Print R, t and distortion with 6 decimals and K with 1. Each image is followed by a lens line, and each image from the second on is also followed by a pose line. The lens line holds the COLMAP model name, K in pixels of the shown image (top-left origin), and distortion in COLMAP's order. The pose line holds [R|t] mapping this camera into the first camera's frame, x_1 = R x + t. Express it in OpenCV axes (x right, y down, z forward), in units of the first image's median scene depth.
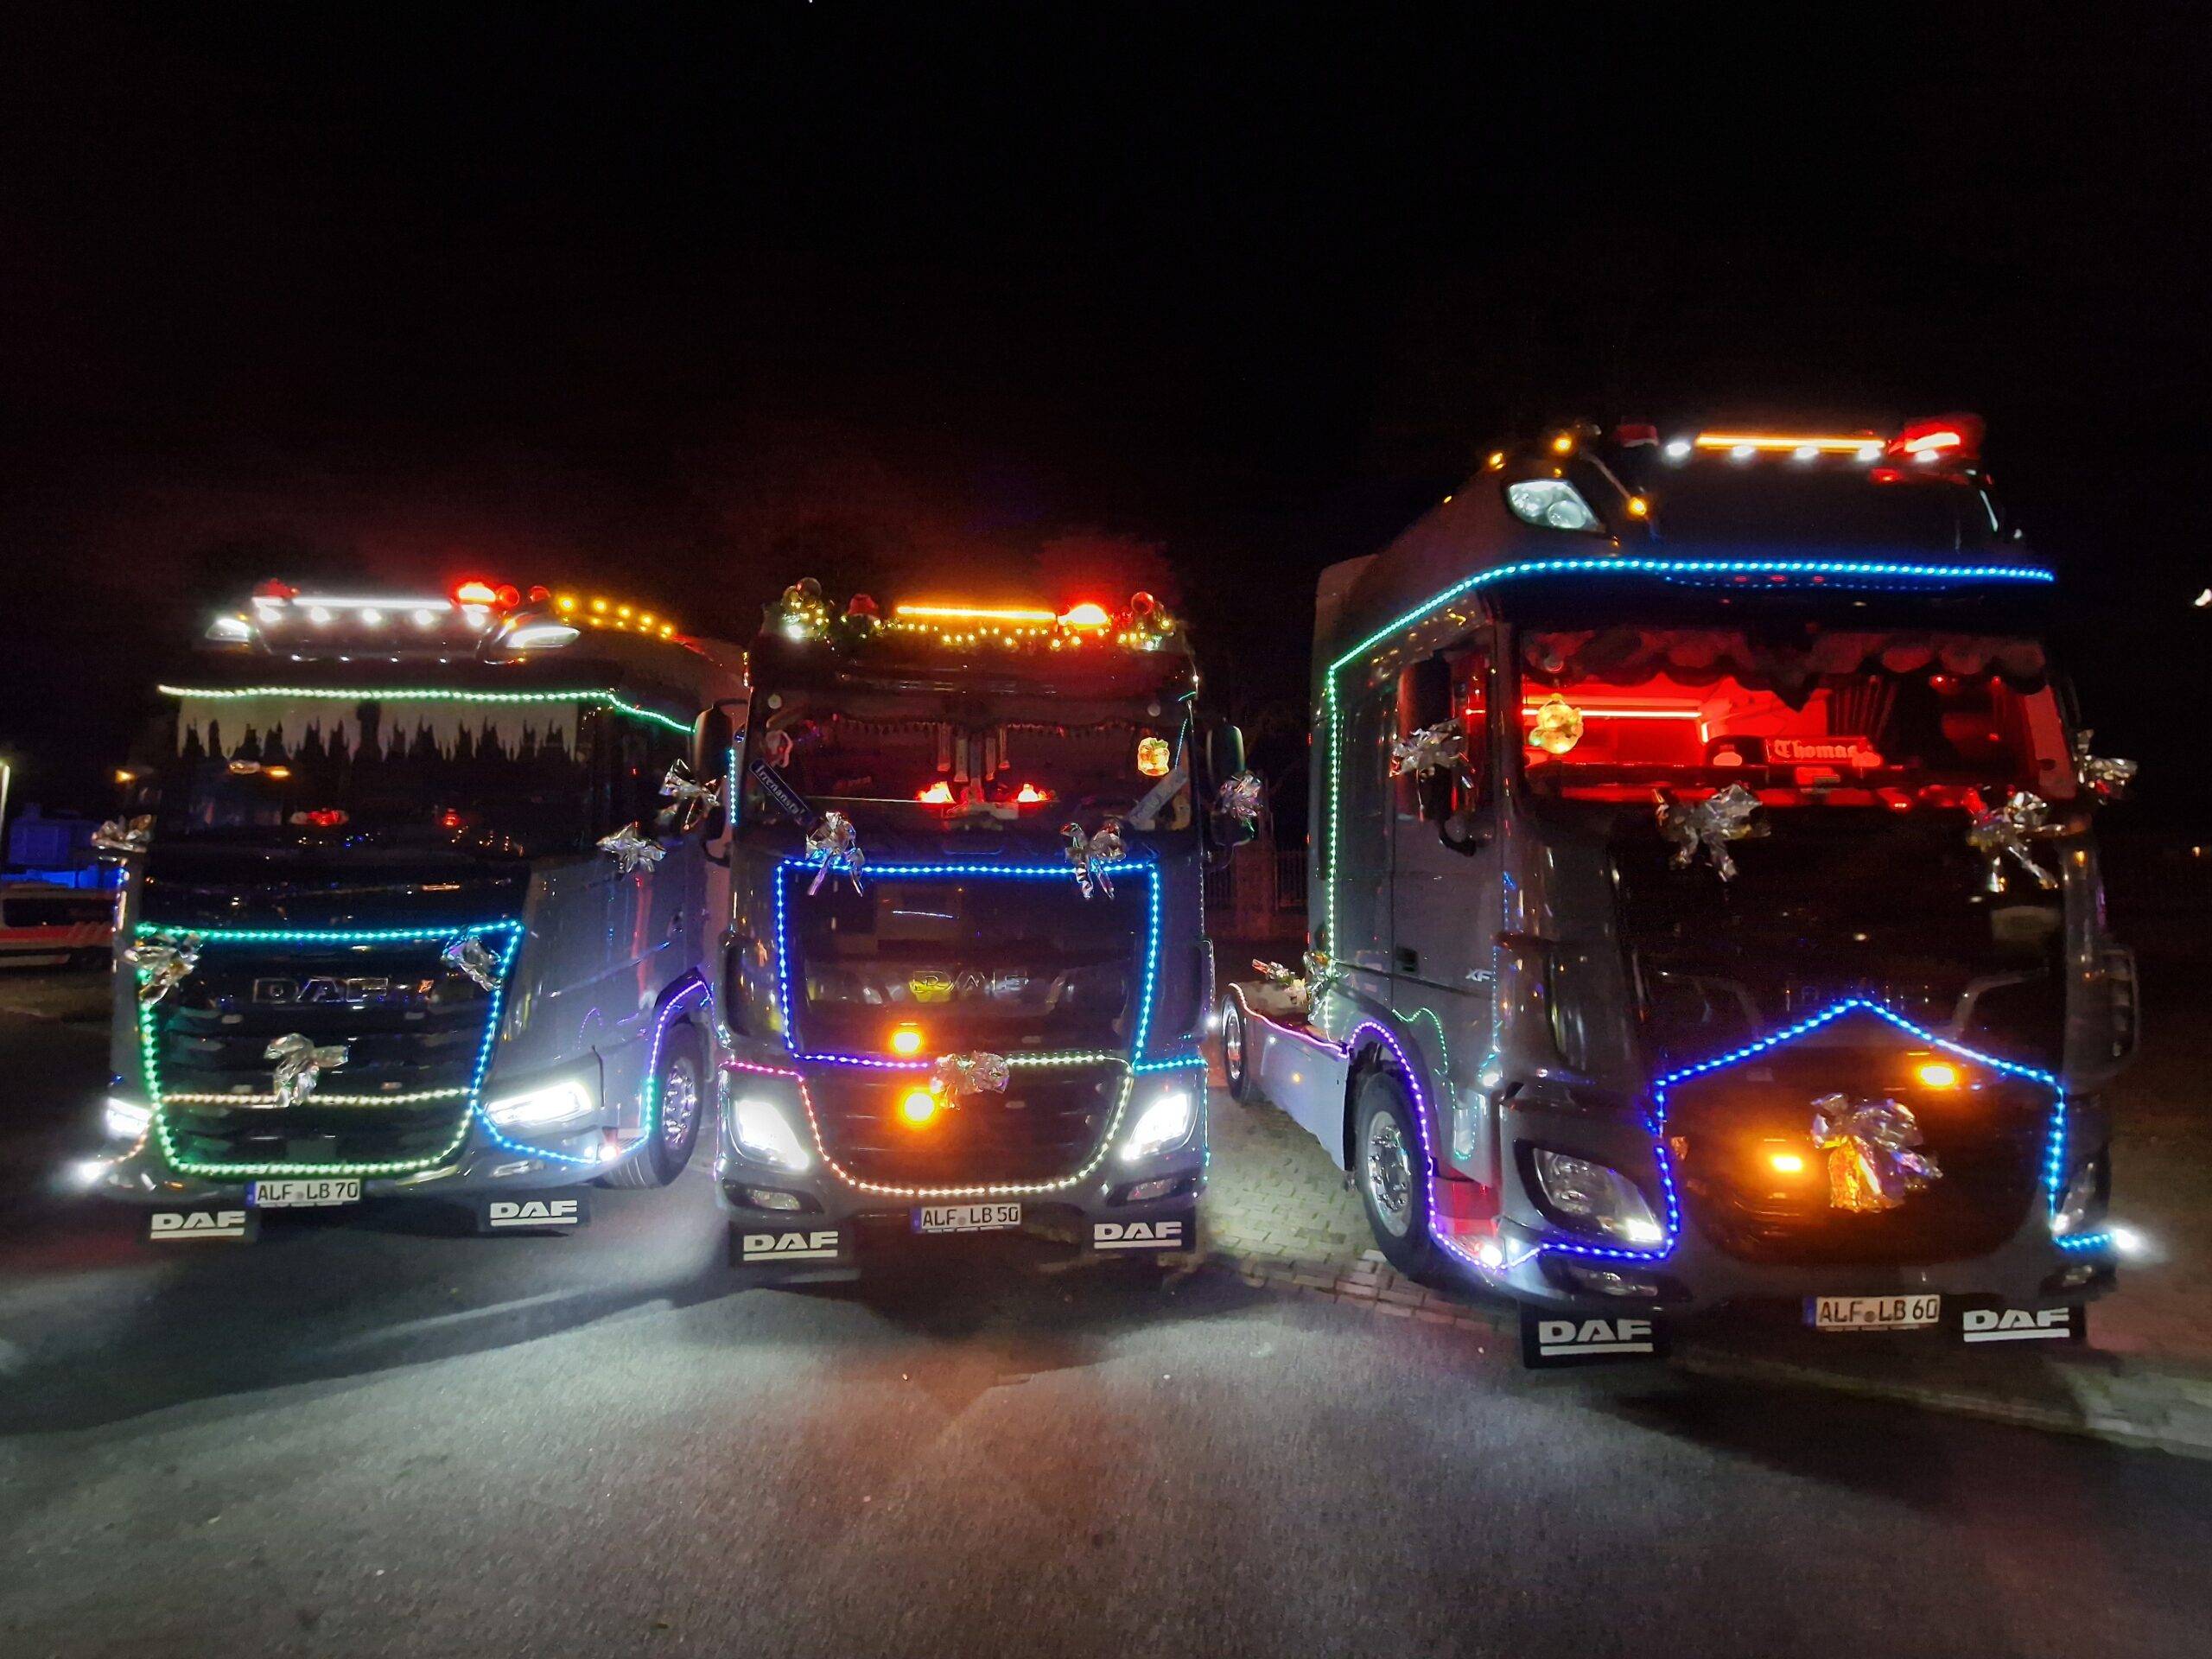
lens RADIAL K [[900.9, 0, 1101.7], [0, 900.9, 838.5], [0, 0, 1]] dist [-0.000003, 0.000126]
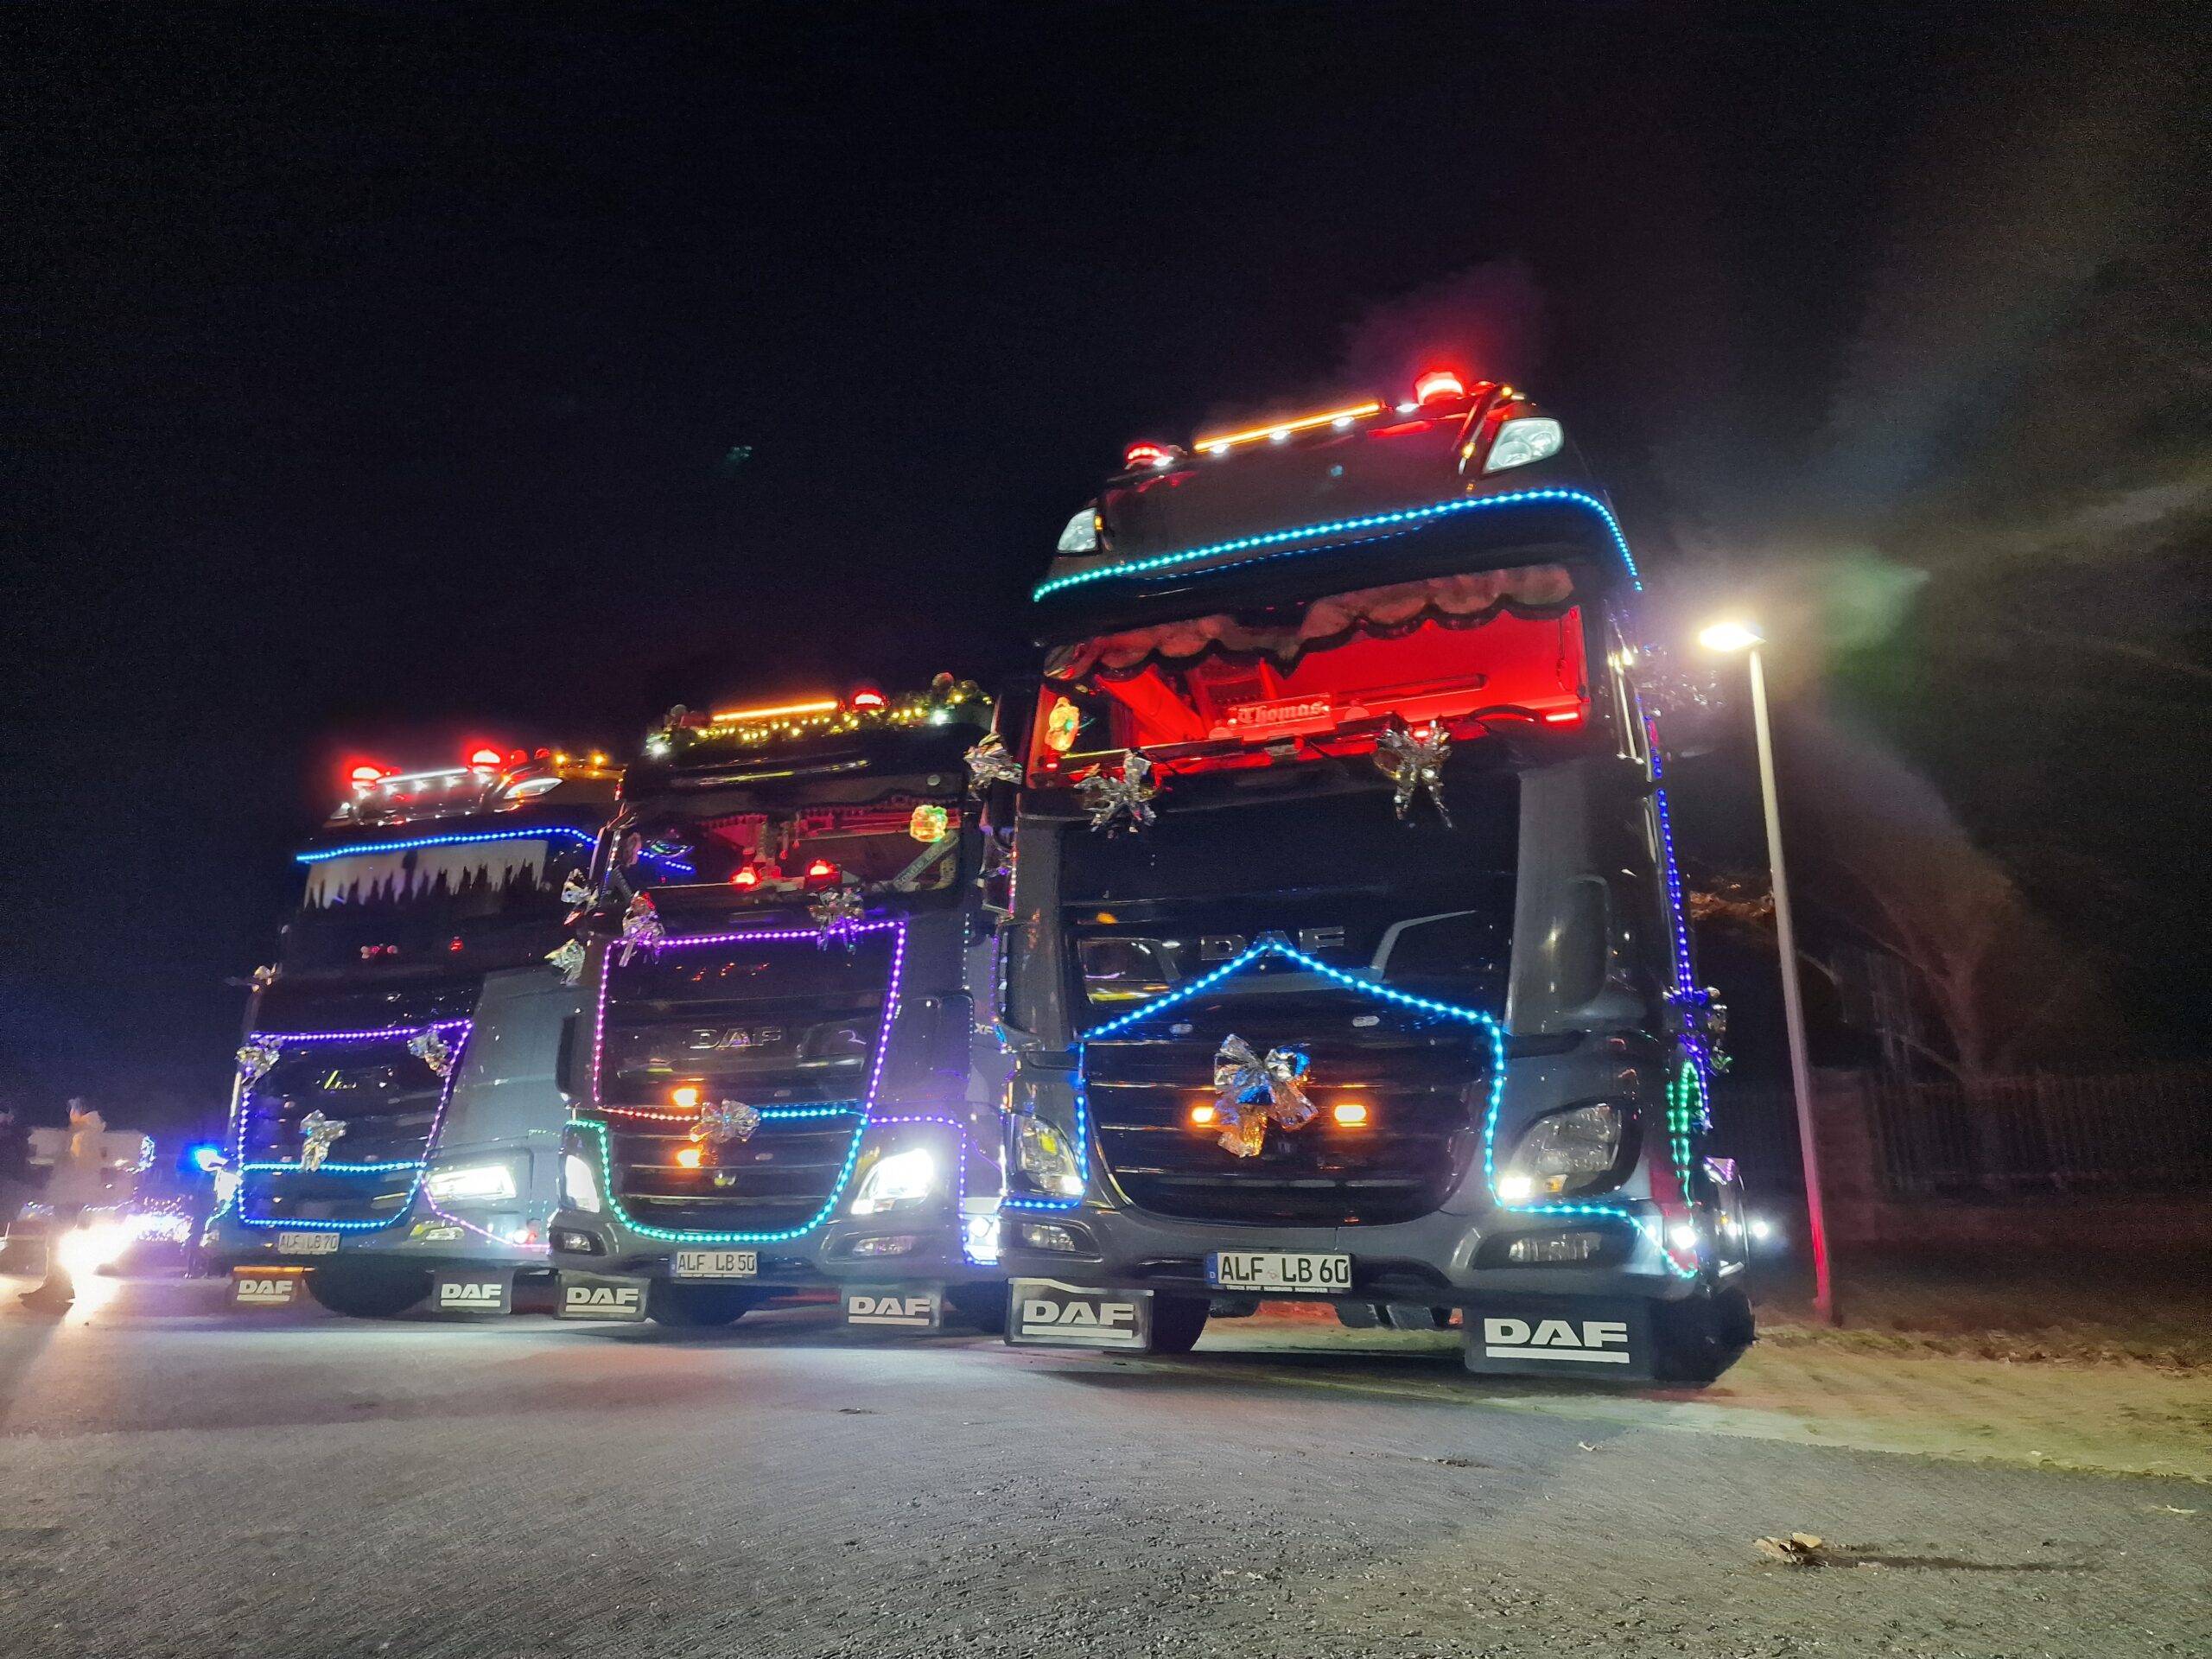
lens RADIAL K [[1476.4, 0, 1140.0], [0, 1476.4, 821.1], [0, 0, 1]] dist [0.082526, -0.078222]
pose [[0.889916, -0.113199, -0.441855, 1.085024], [0.011981, 0.974182, -0.225444, 0.308526], [0.455968, 0.195333, 0.868296, -0.369194]]
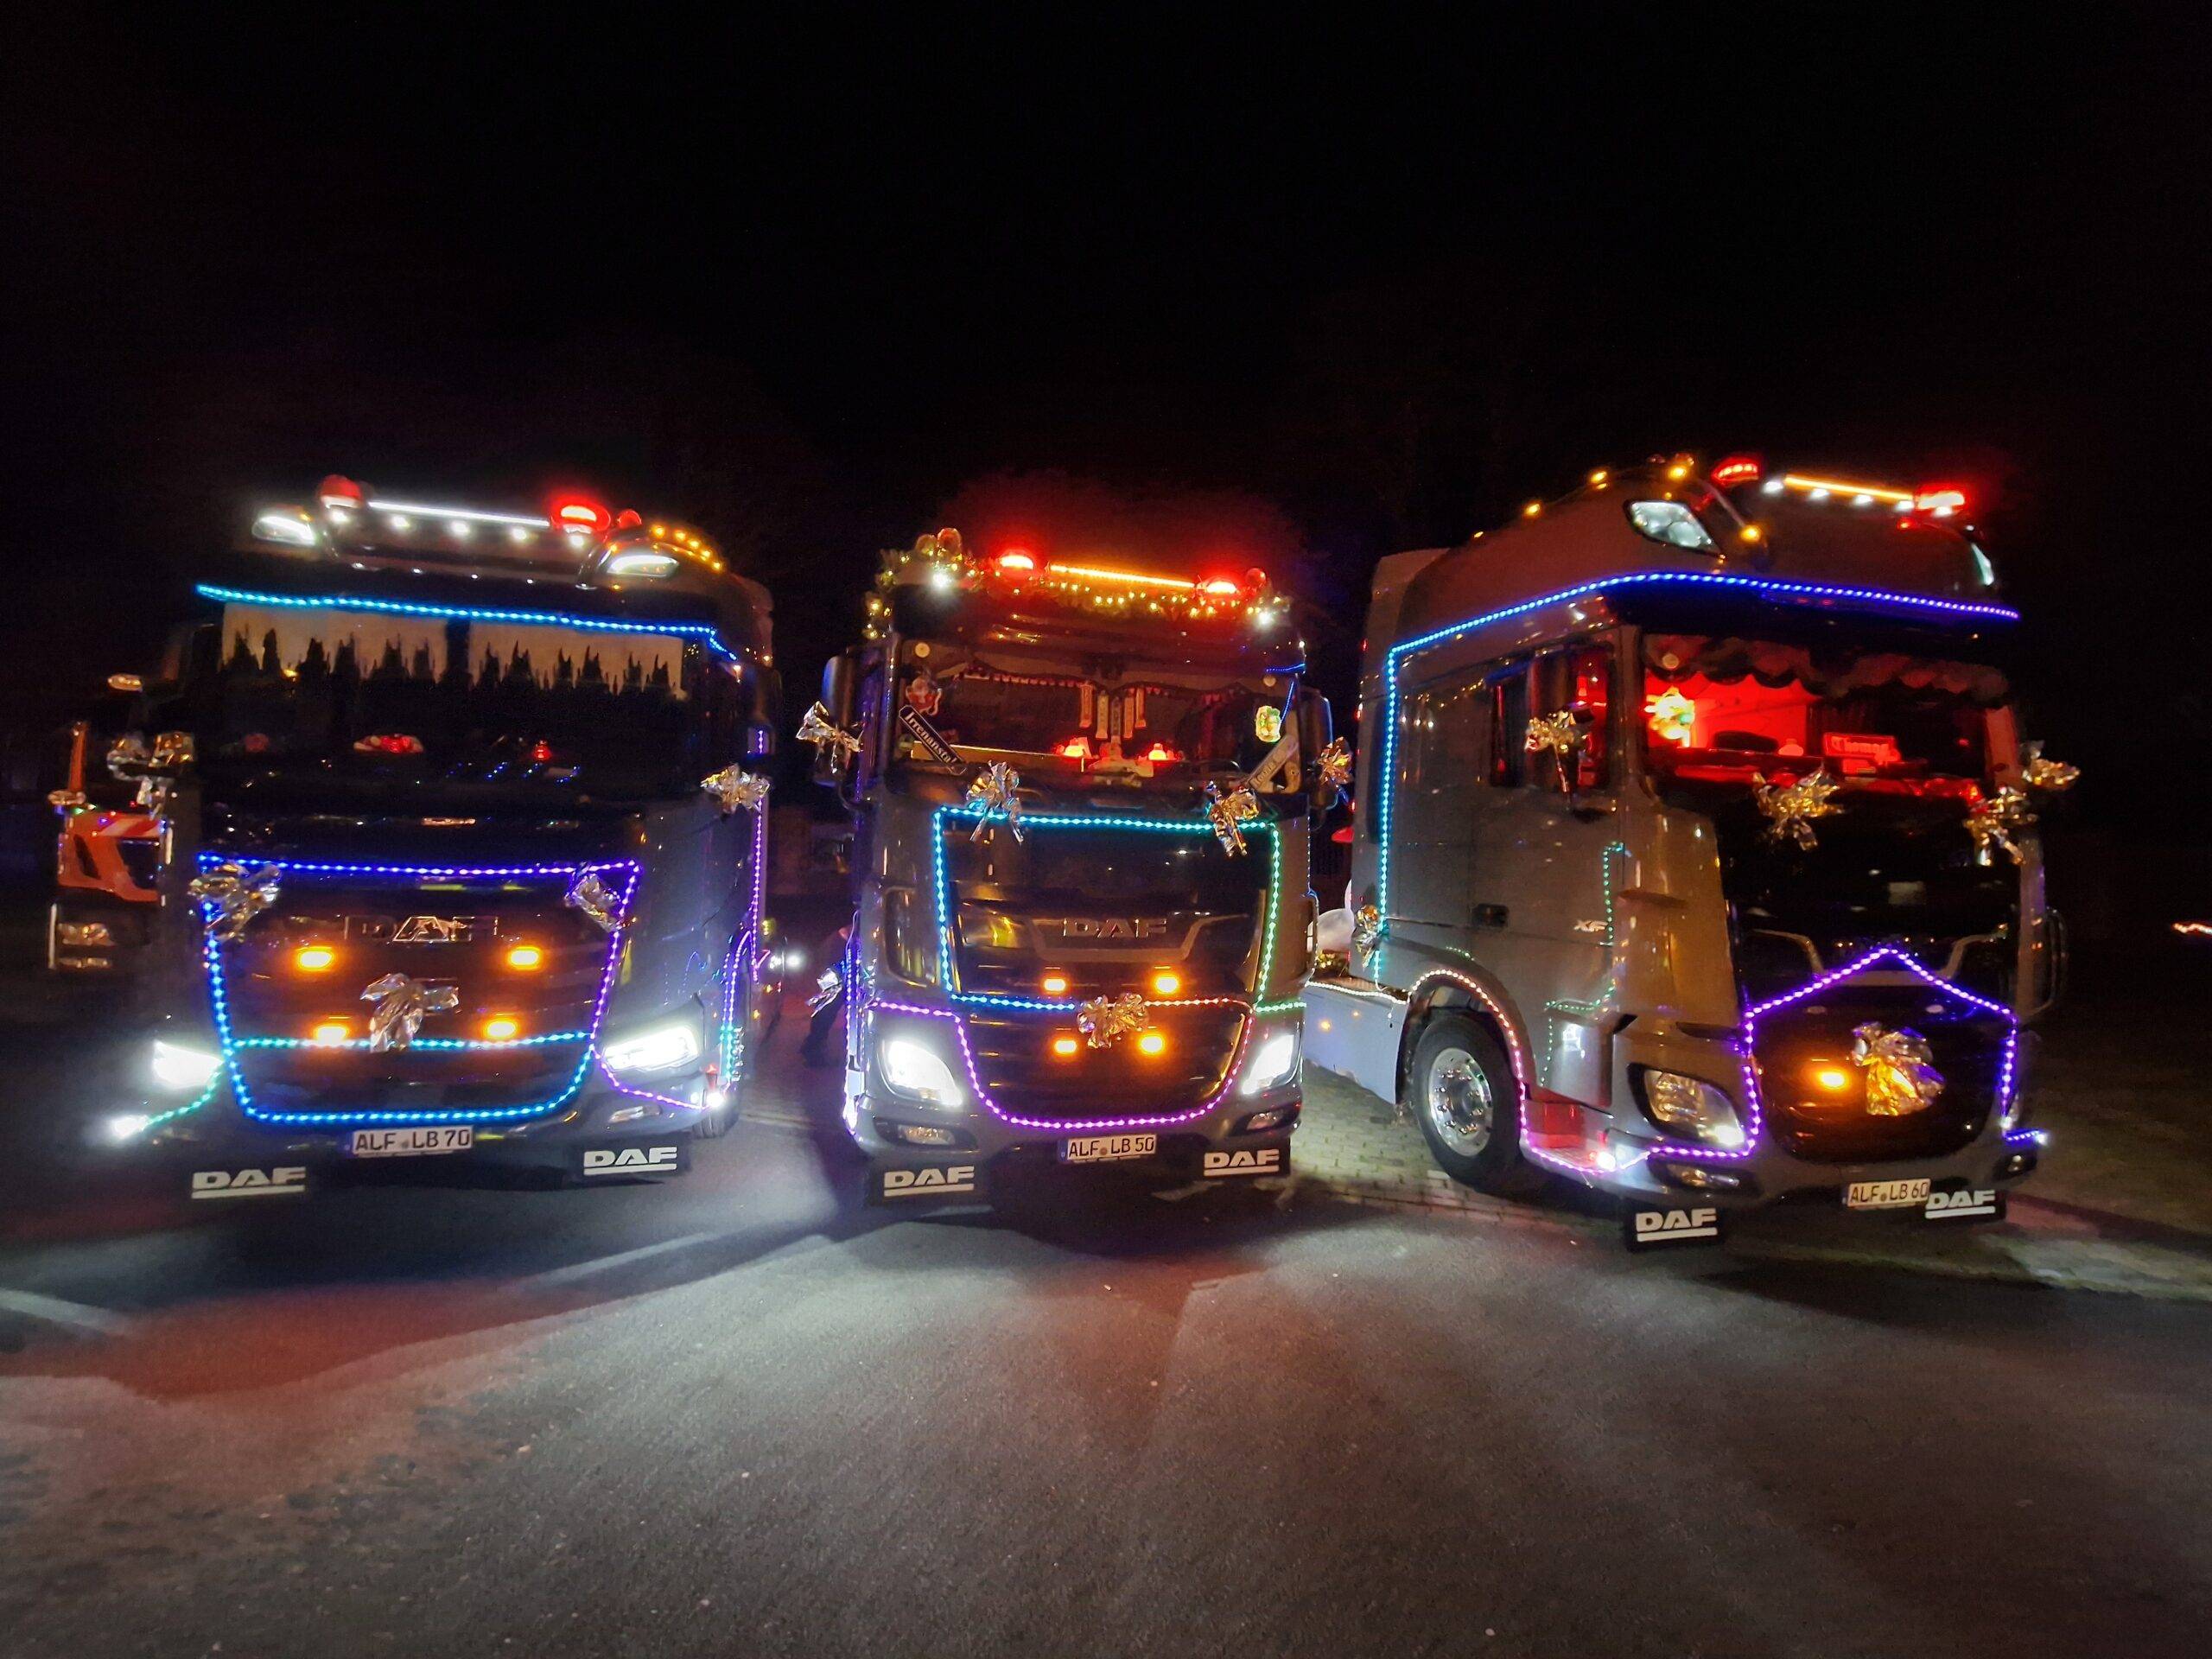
lens RADIAL K [[902.7, 0, 1103.8], [0, 902.7, 839.3], [0, 0, 1]] dist [0.001755, -0.000394]
pose [[0.985903, 0.030248, 0.164564, -0.332719], [-0.036153, 0.998801, 0.033005, 0.019754], [-0.163368, -0.038489, 0.985814, -0.037865]]
